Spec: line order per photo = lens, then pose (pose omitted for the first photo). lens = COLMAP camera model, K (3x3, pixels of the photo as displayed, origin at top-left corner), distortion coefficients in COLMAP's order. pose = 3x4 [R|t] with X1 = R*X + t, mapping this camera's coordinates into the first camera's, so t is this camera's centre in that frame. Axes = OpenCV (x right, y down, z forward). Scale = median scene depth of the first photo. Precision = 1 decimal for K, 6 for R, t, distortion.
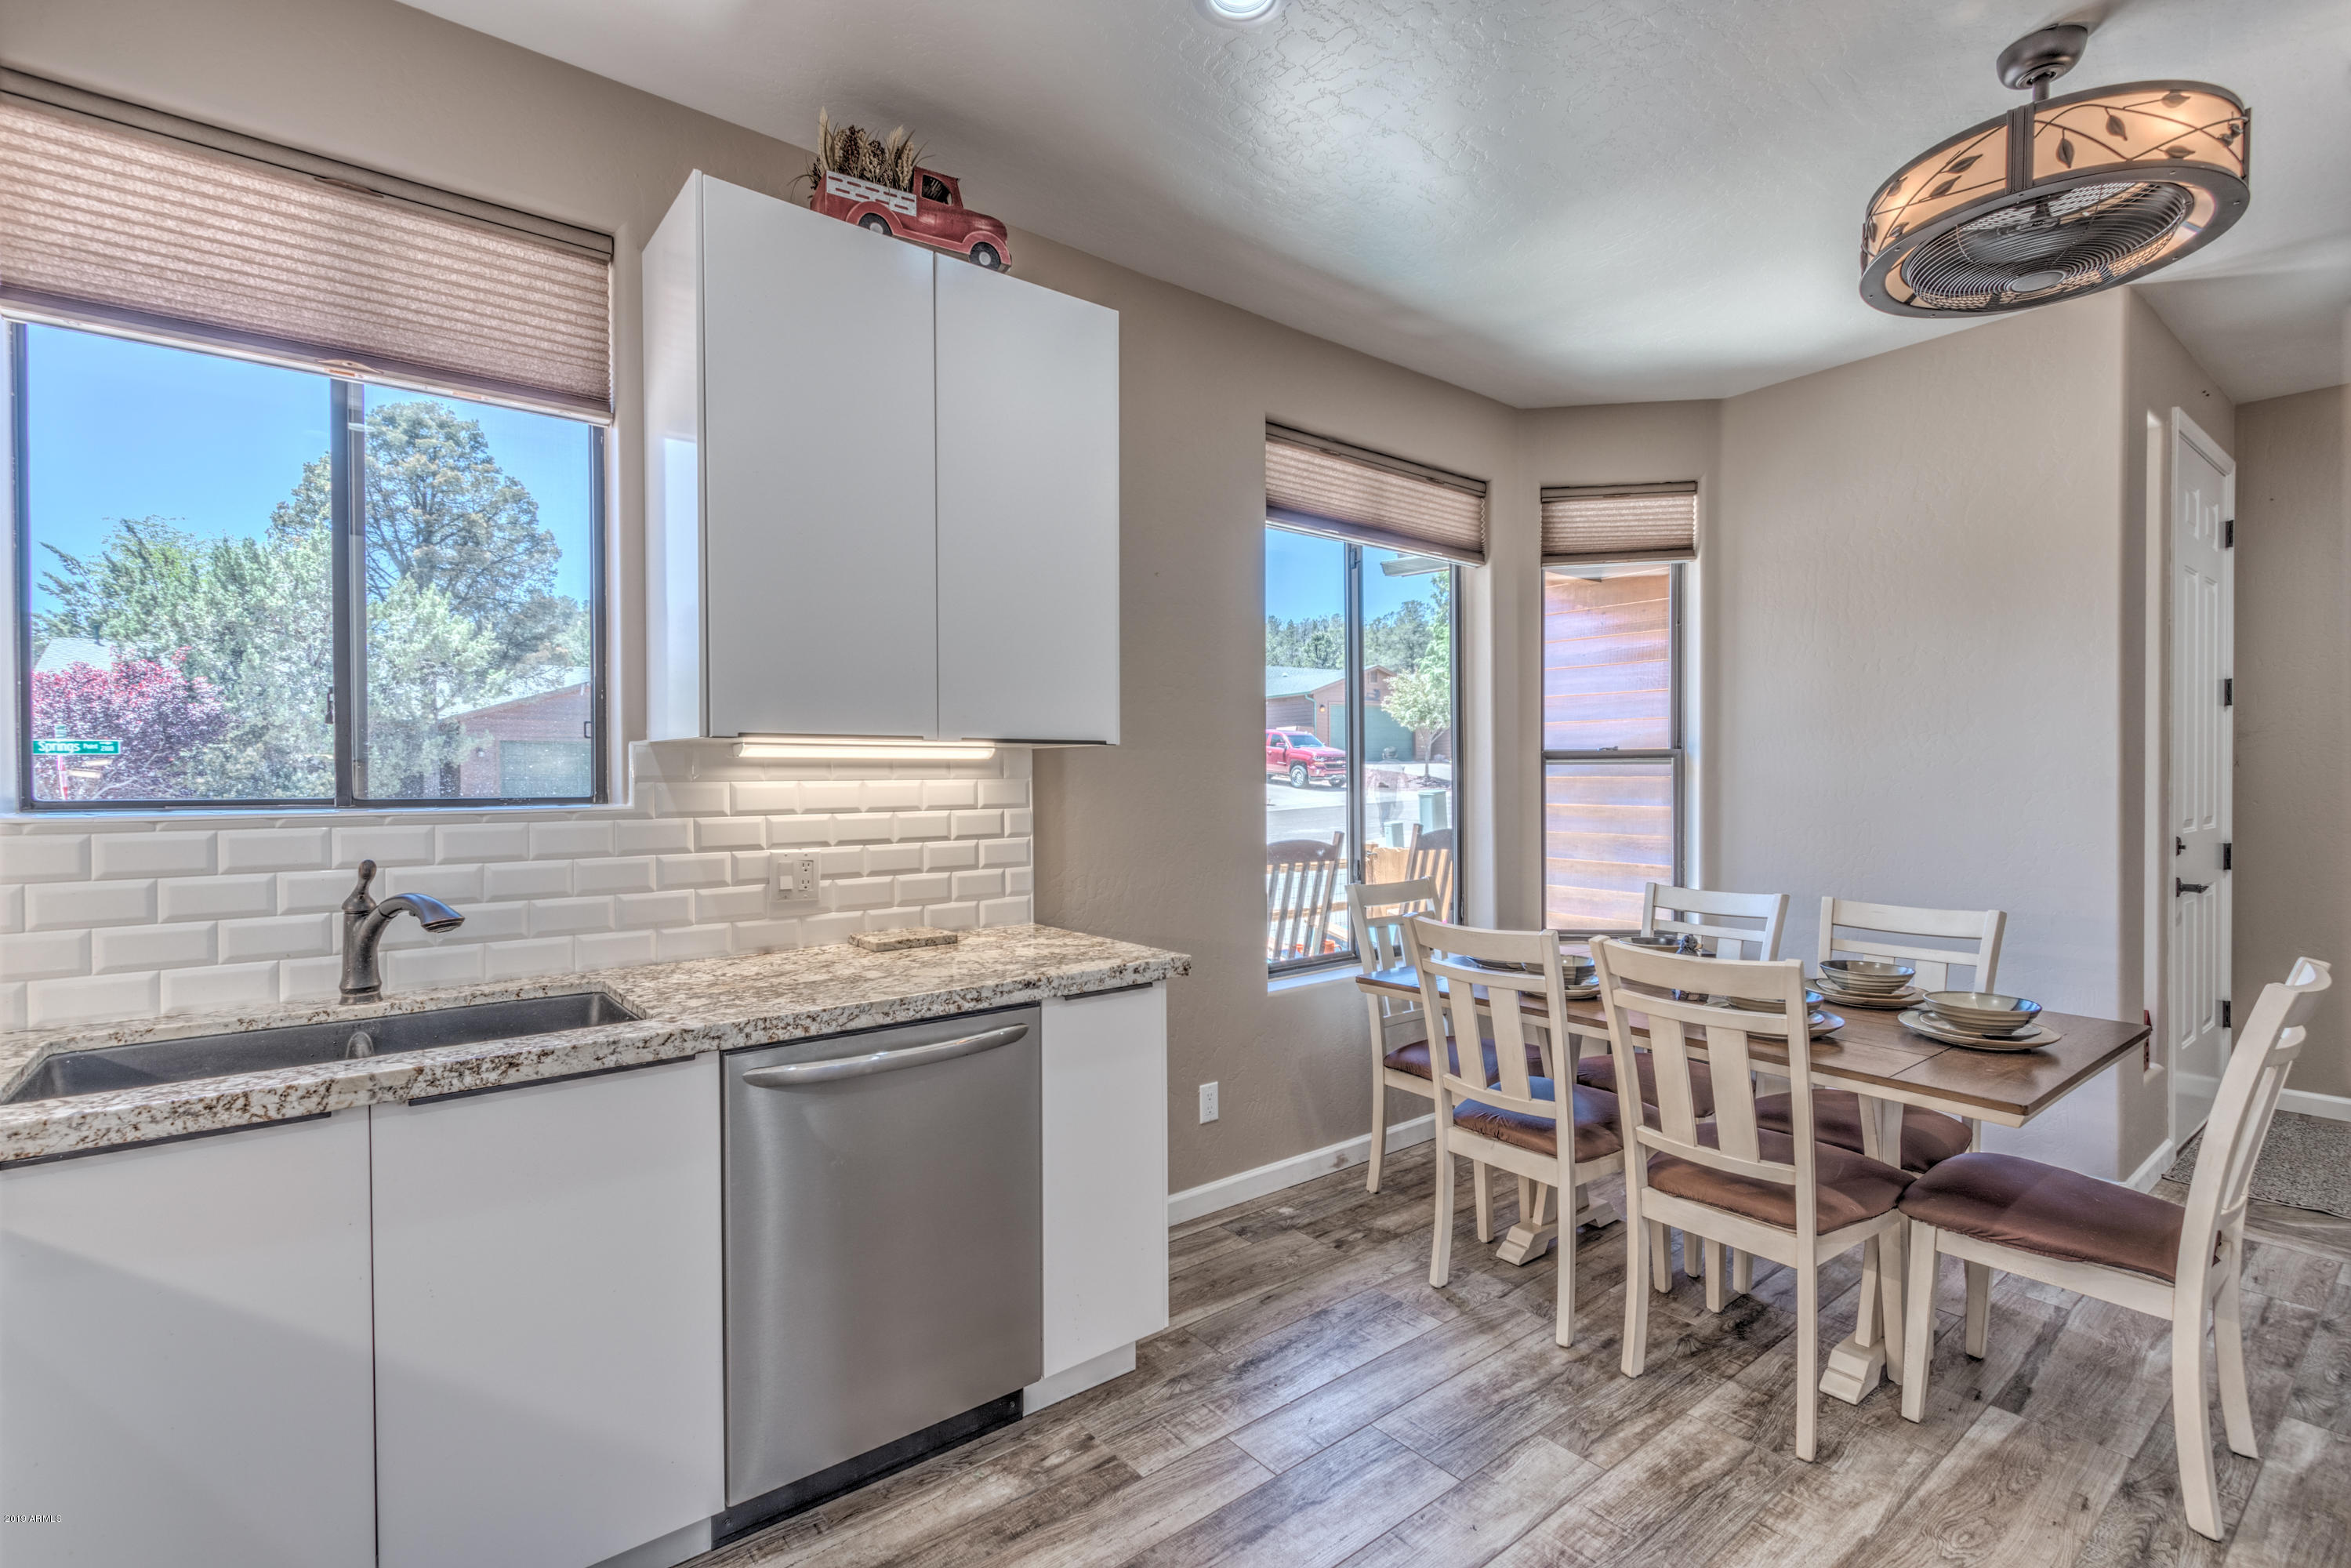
lens RADIAL K [[1067.4, 0, 1170.0], [0, 1067.4, 788.6], [0, 0, 1]] dist [-0.000881, -0.004632]
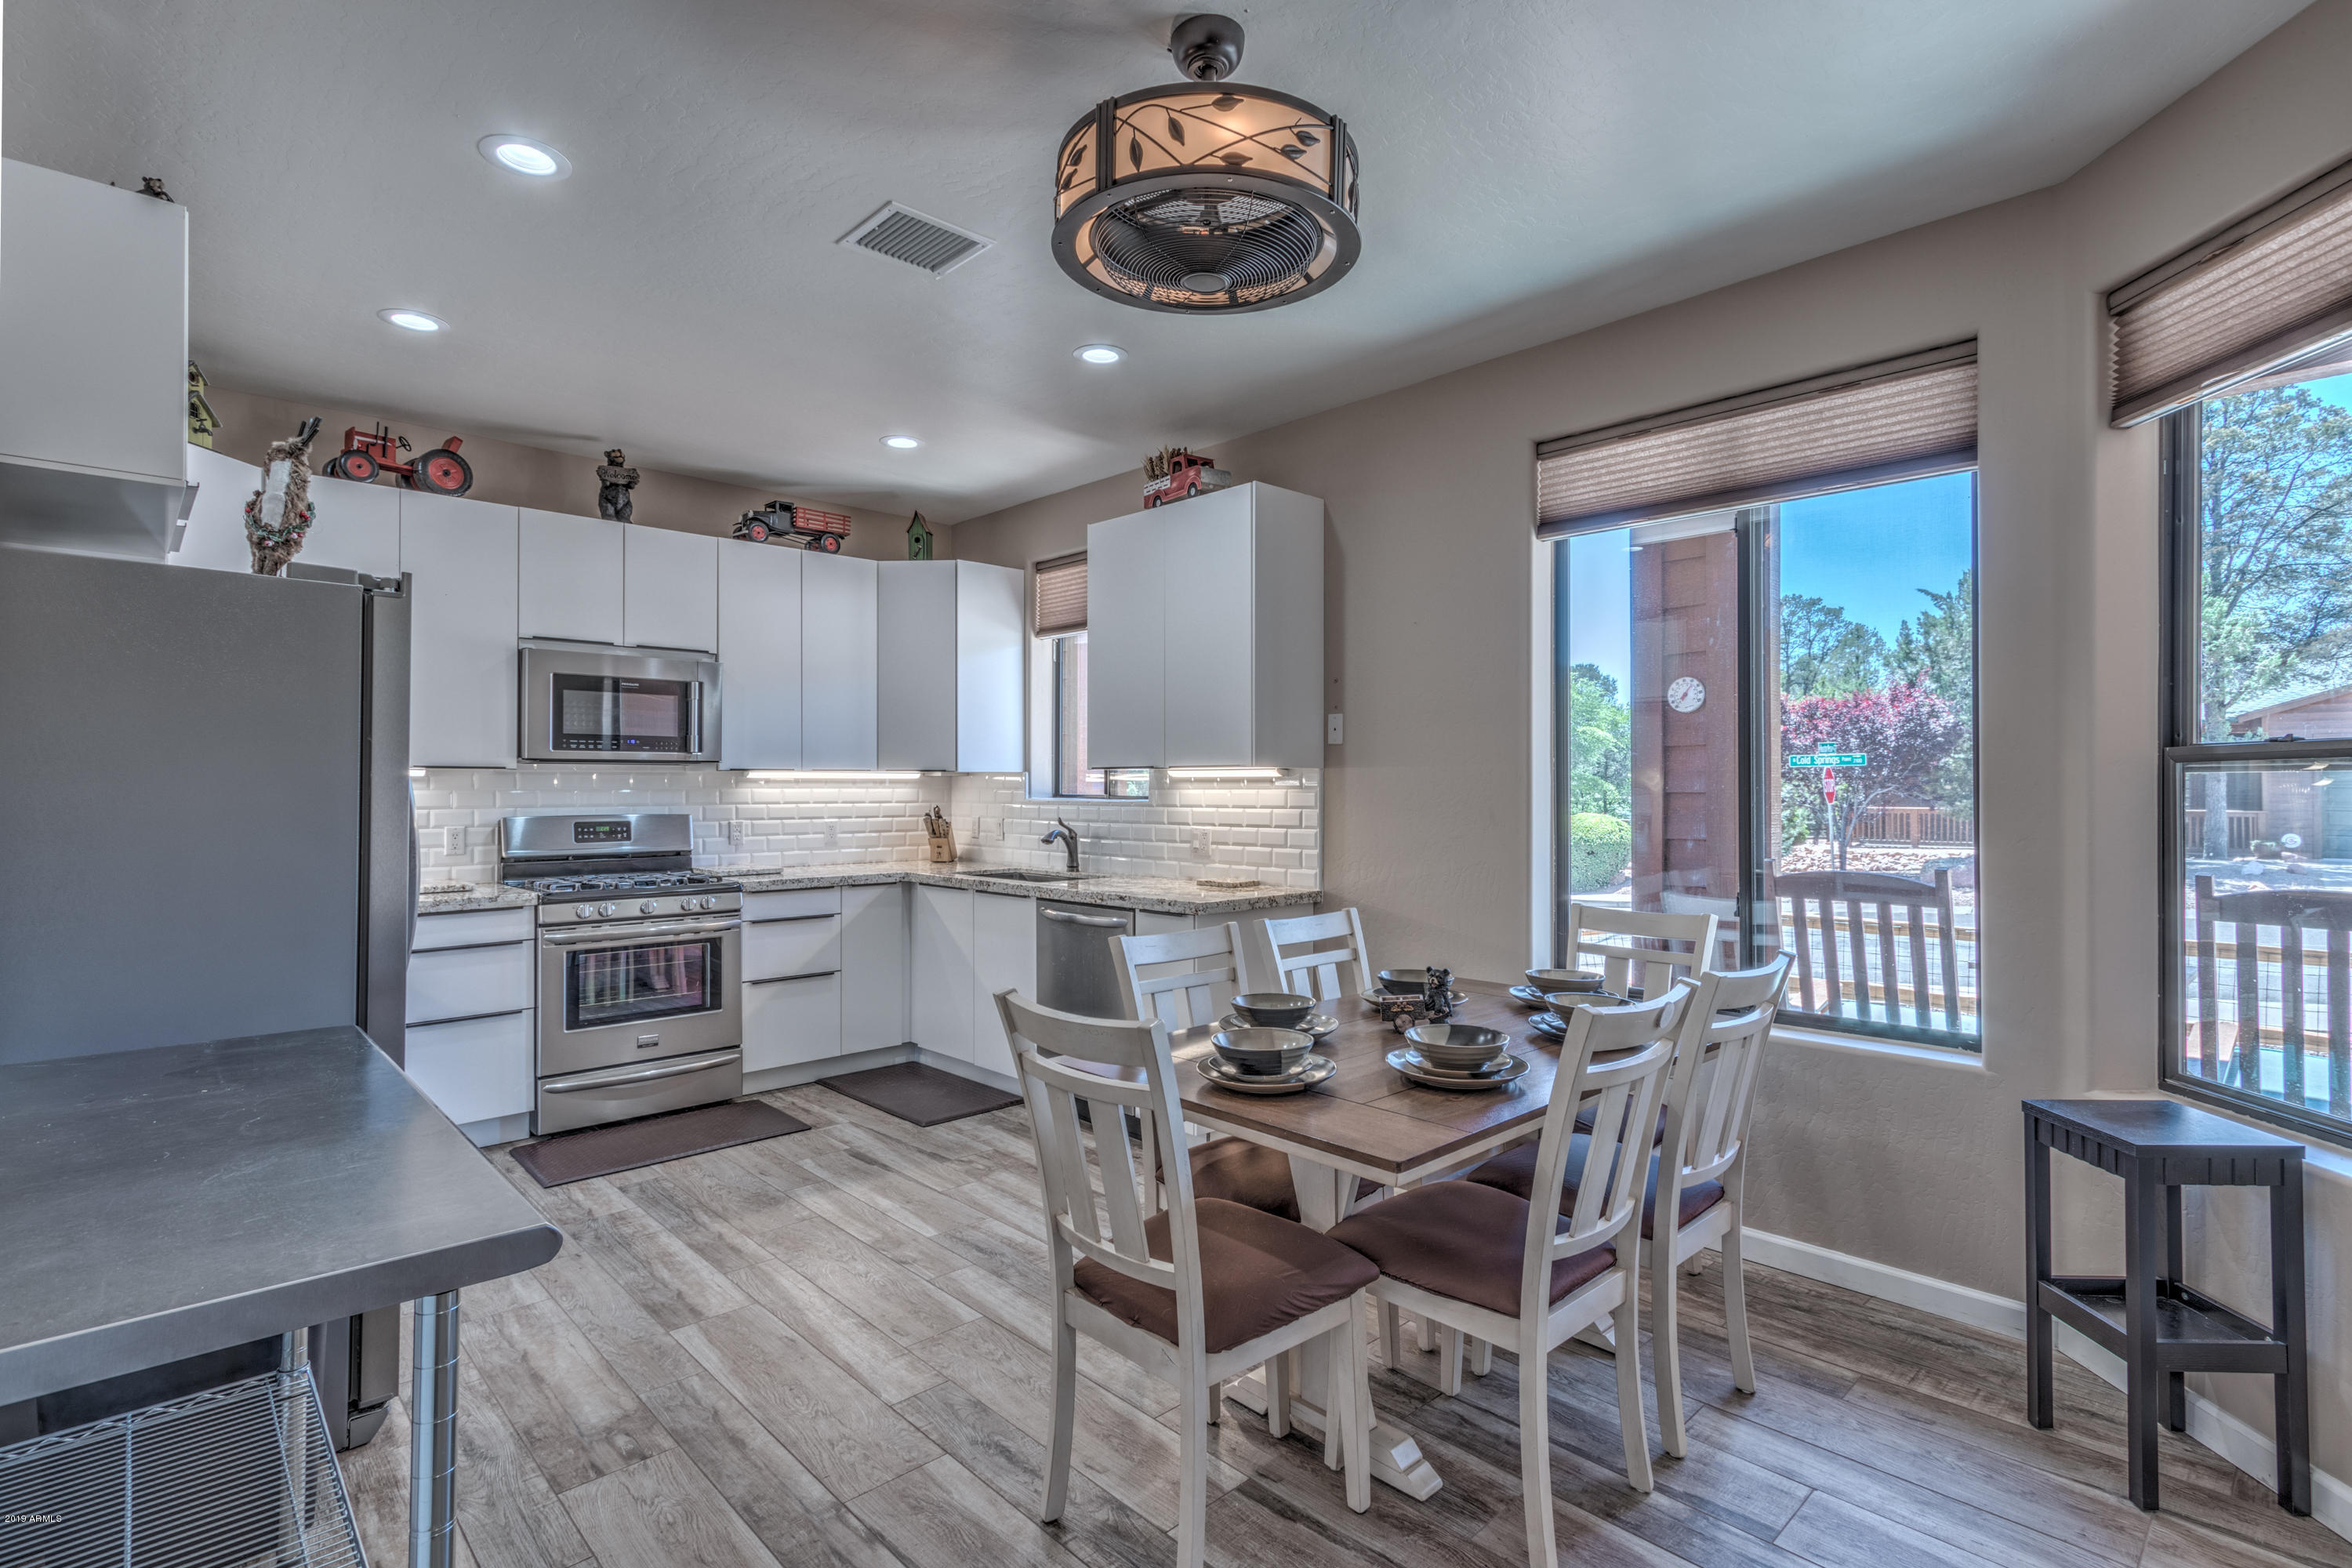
lens RADIAL K [[1073.5, 0, 1176.1], [0, 1073.5, 790.6], [0, 0, 1]] dist [0.006024, -0.000592]
pose [[0.093381, 0.010832, -0.995572, 1.398299], [-0.013192, 0.999867, 0.009642, -0.020955], [0.995543, 0.012233, 0.093511, 0.722032]]
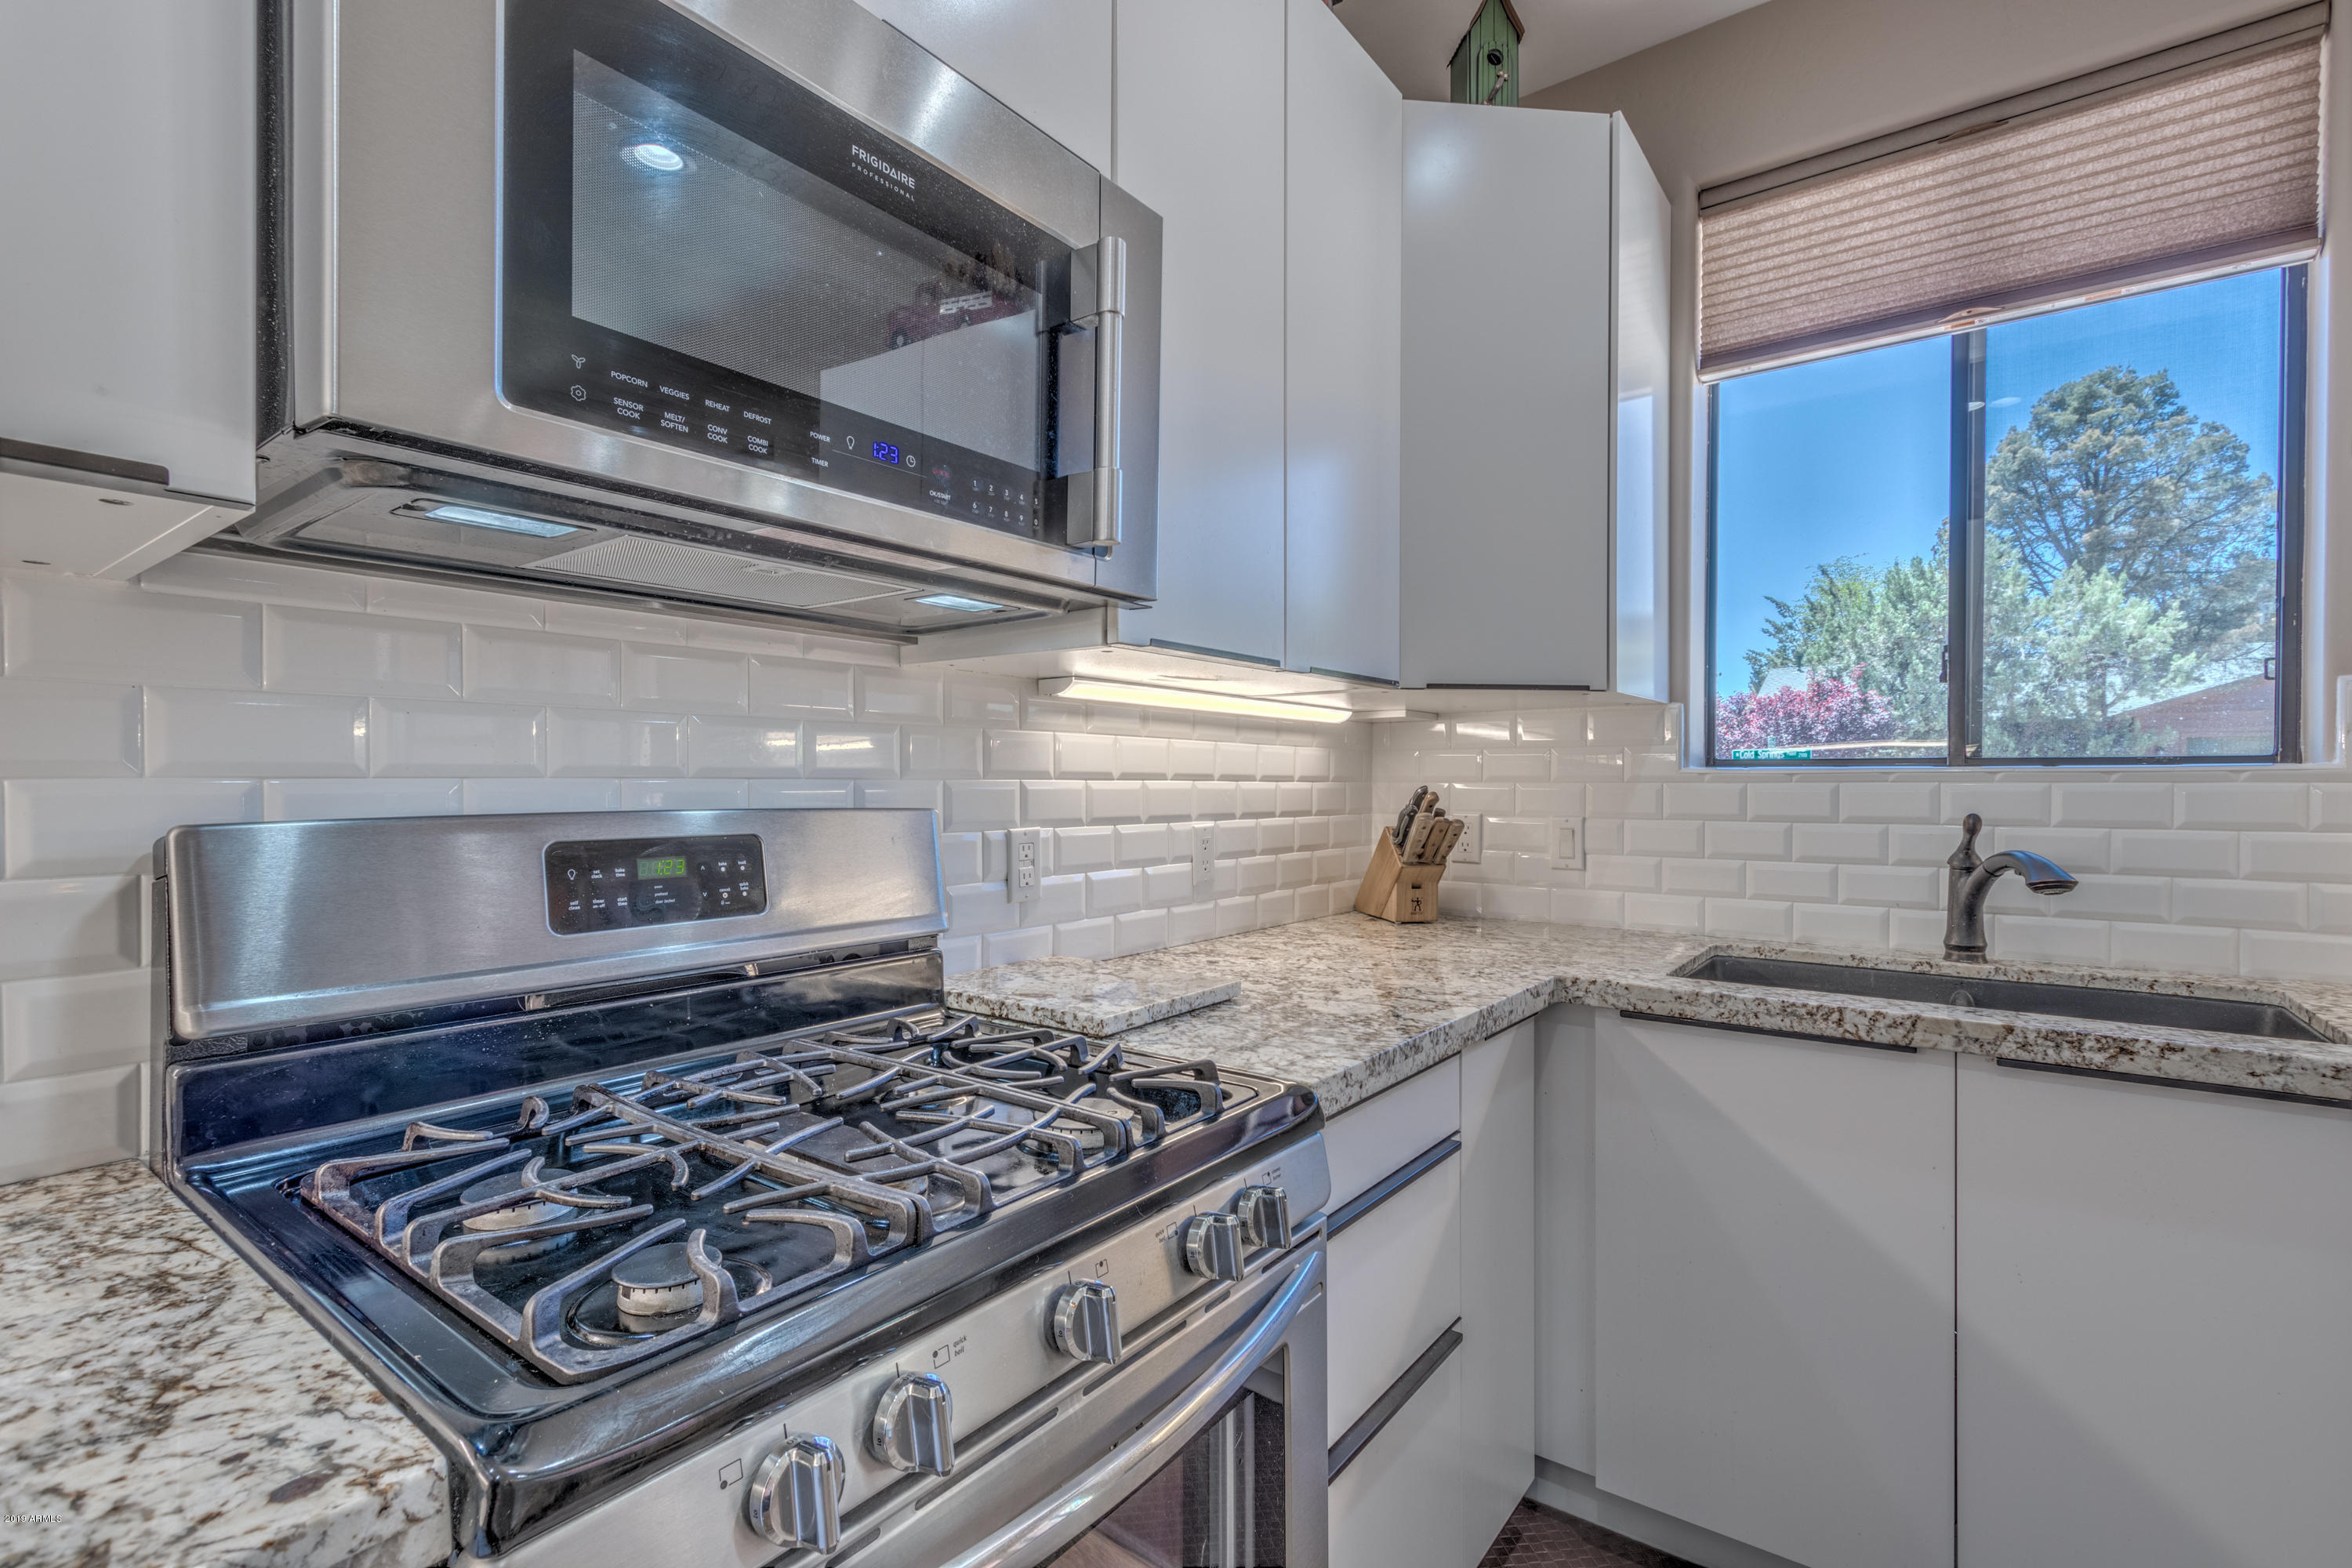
lens RADIAL K [[1073.5, 0, 1176.1], [0, 1073.5, 790.6], [0, 0, 1]] dist [0.006024, -0.000592]
pose [[0.252477, 0.011165, -0.967538, 0.008157], [-0.015586, 0.999851, 0.007471, 0.034642], [0.967477, 0.013194, 0.252614, 0.034964]]
